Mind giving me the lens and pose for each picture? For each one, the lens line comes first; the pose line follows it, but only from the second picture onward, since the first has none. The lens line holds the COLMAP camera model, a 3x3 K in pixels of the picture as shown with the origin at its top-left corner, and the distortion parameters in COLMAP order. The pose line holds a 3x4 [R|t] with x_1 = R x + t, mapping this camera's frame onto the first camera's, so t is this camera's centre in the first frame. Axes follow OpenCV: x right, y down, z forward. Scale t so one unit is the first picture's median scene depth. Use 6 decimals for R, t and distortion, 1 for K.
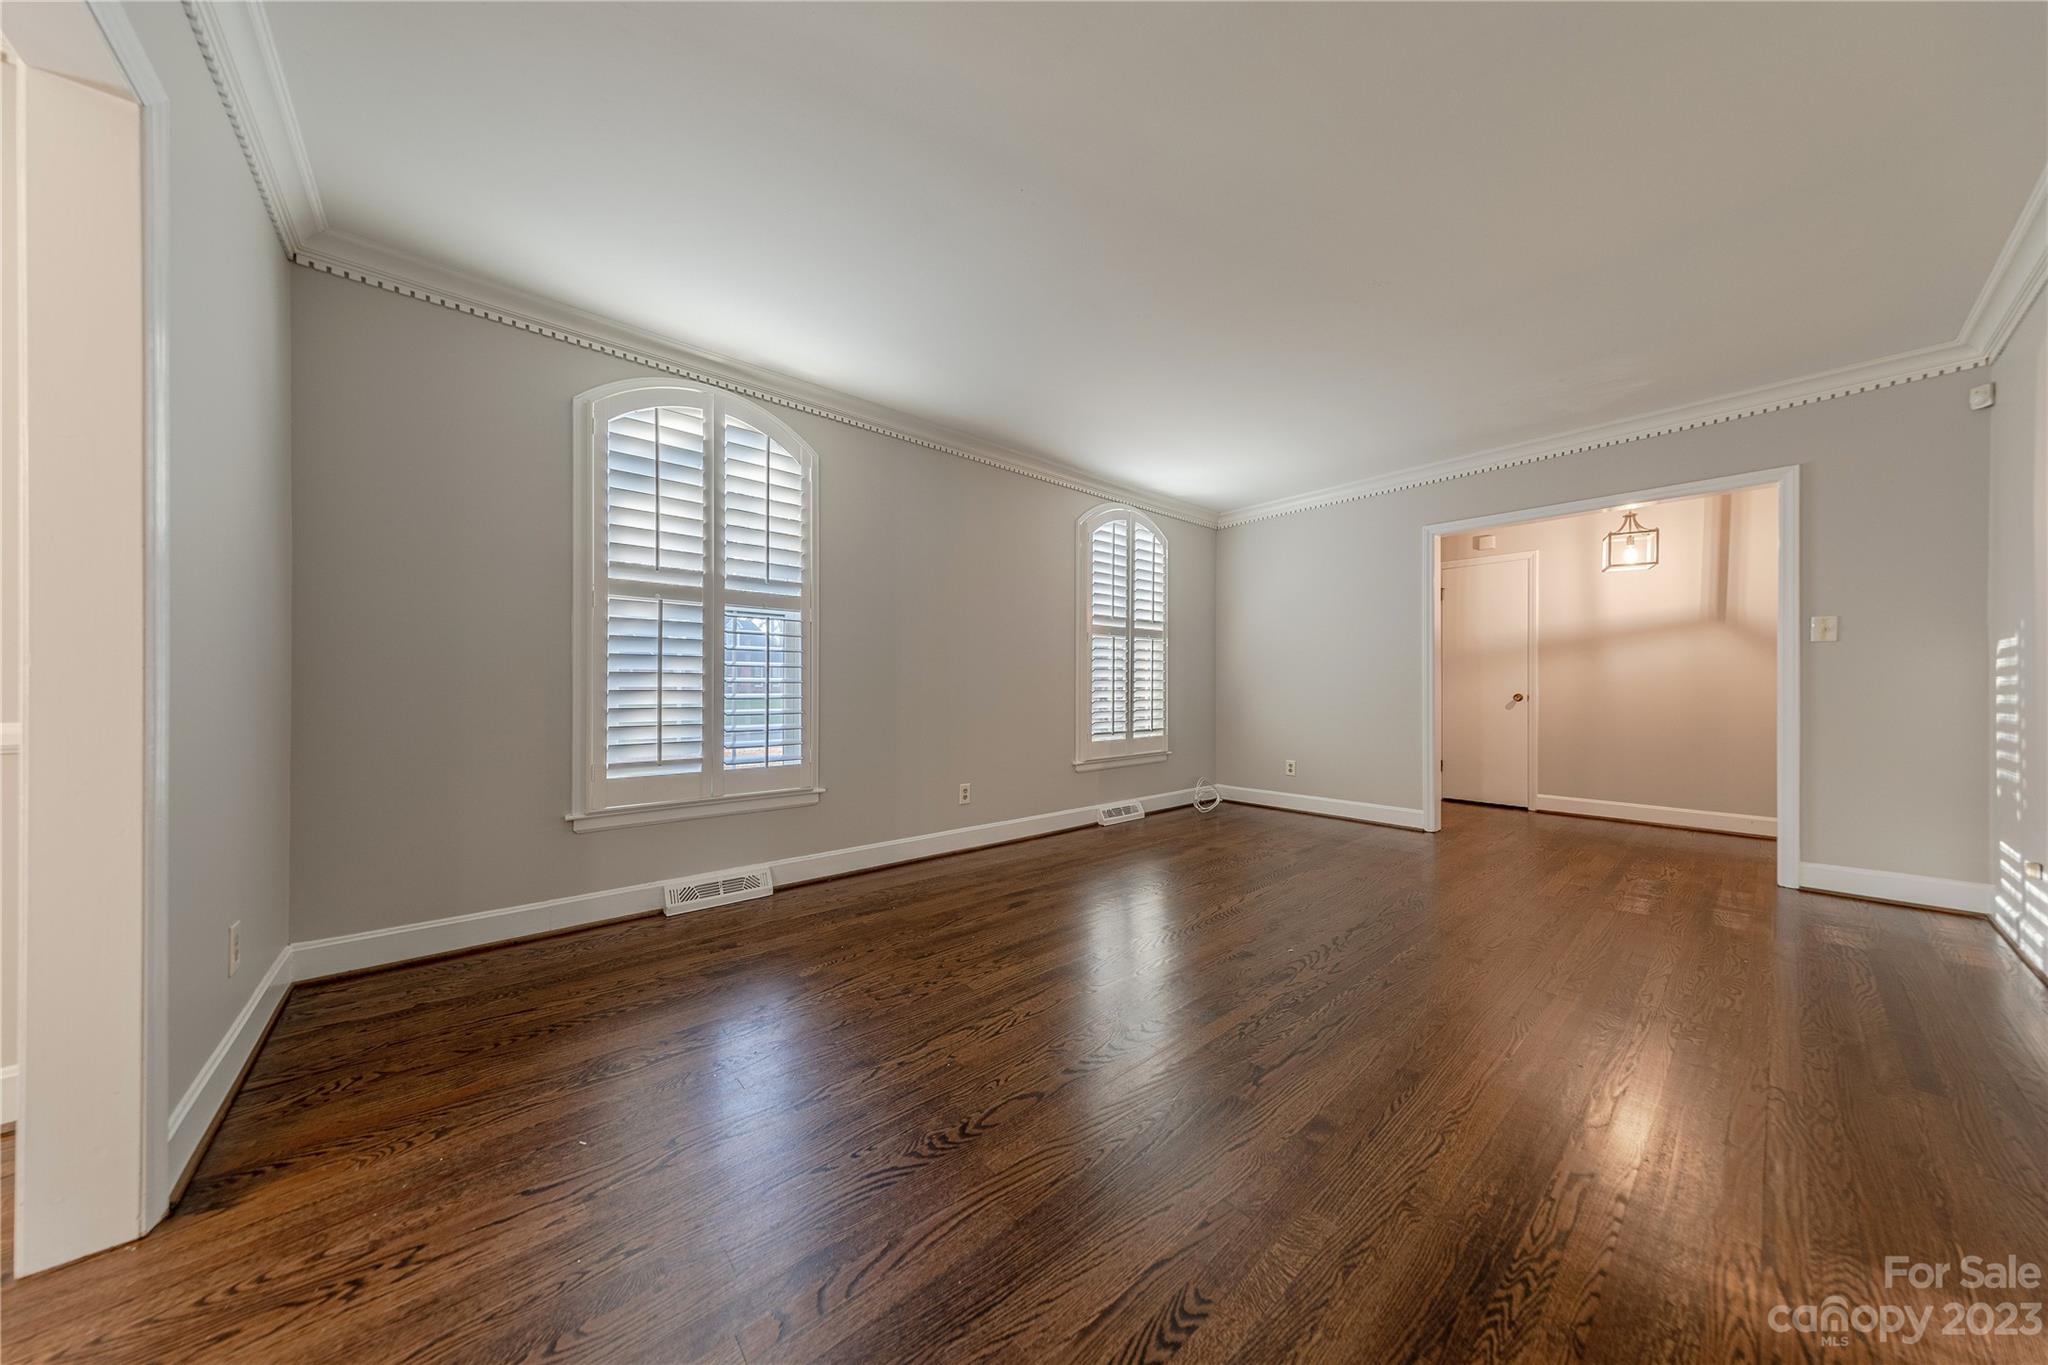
lens RADIAL K [[643.8, 0, 1006.7], [0, 643.8, 695.0], [0, 0, 1]] dist [0.009819, -0.001209]
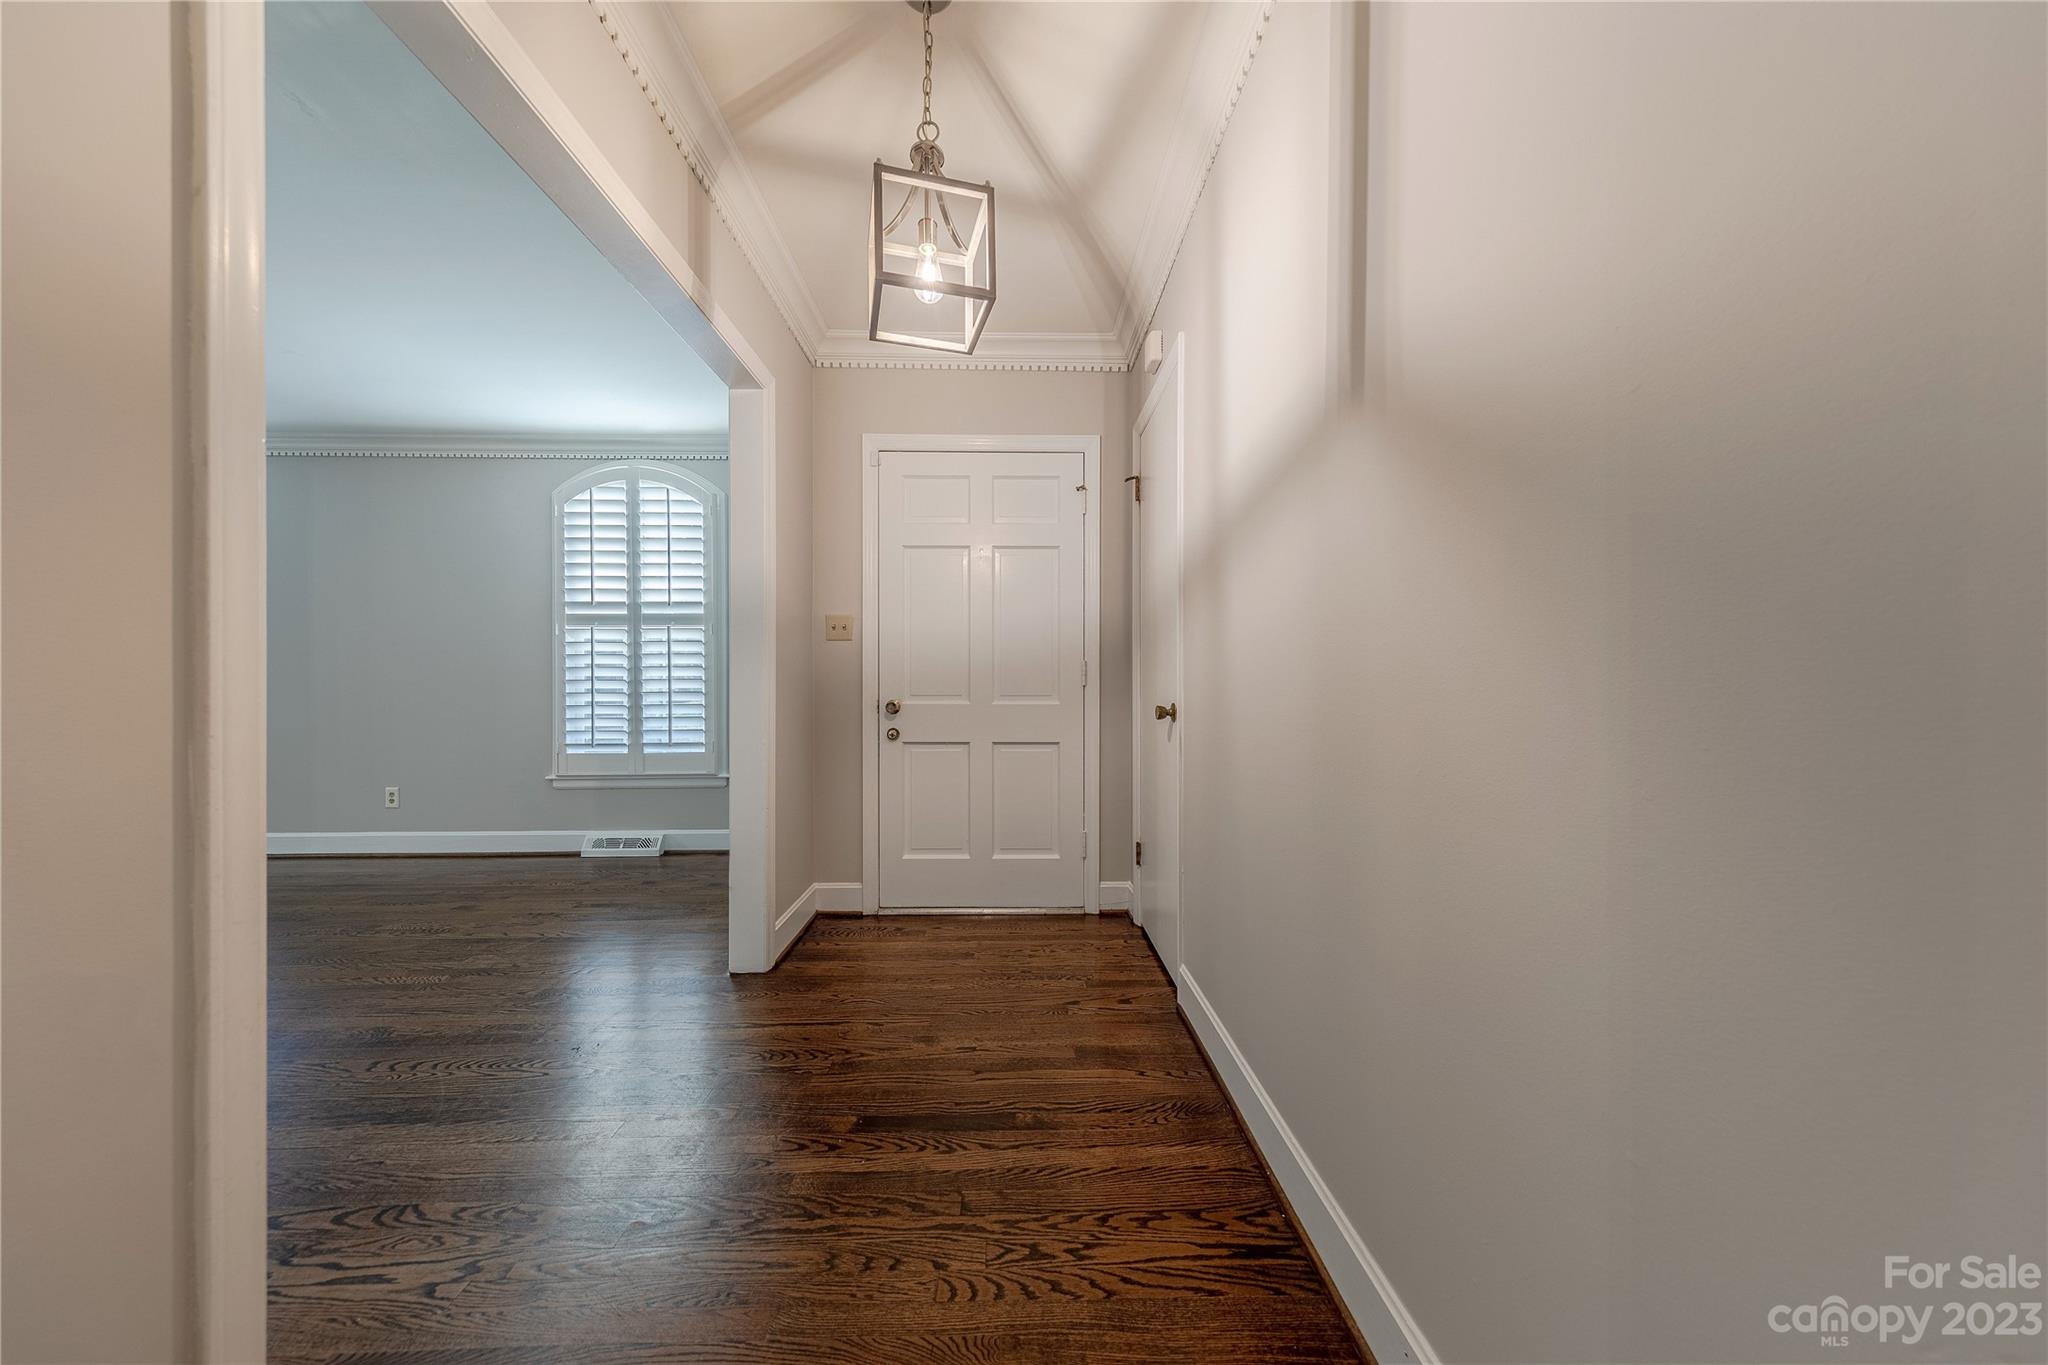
lens RADIAL K [[643.8, 0, 1016.5], [0, 643.8, 686.6], [0, 0, 1]] dist [0.009819, -0.001209]
pose [[0.769874, 0.002891, -0.638190, 1.122607], [-0.004735, 0.999988, -0.001183, -0.016725], [0.638179, 0.003932, 0.769878, 0.726476]]
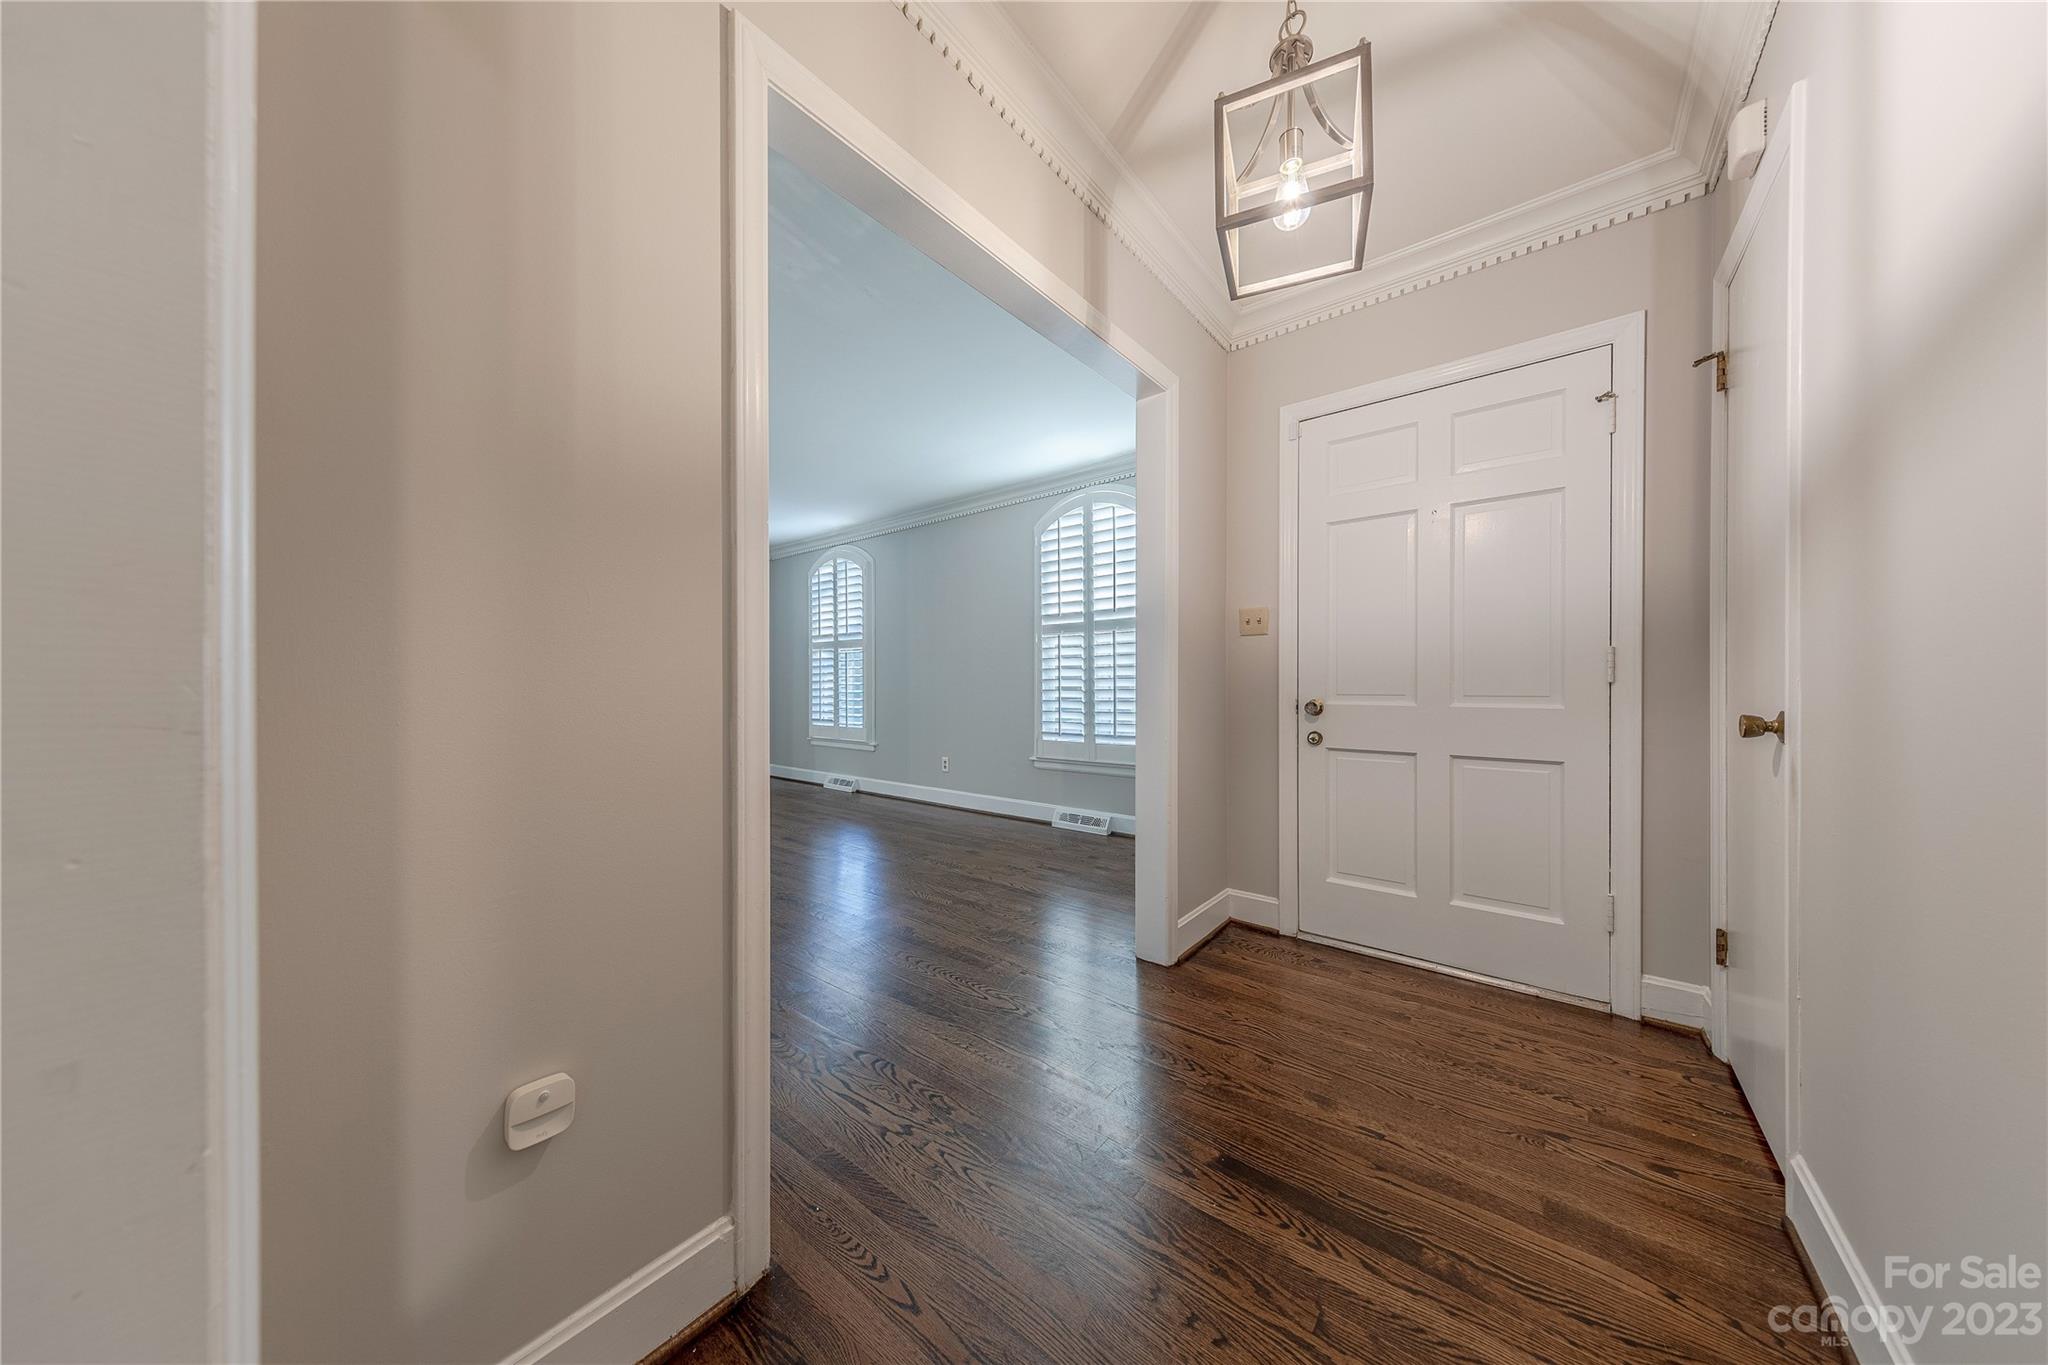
lens RADIAL K [[643.8, 0, 1018.6], [0, 643.8, 687.0], [0, 0, 1]] dist [0.009819, -0.001209]
pose [[0.178509, 0.005806, -0.983921, 1.130752], [-0.003304, 0.999980, 0.005301, -0.016880], [0.983933, 0.002305, 0.178524, 0.781507]]
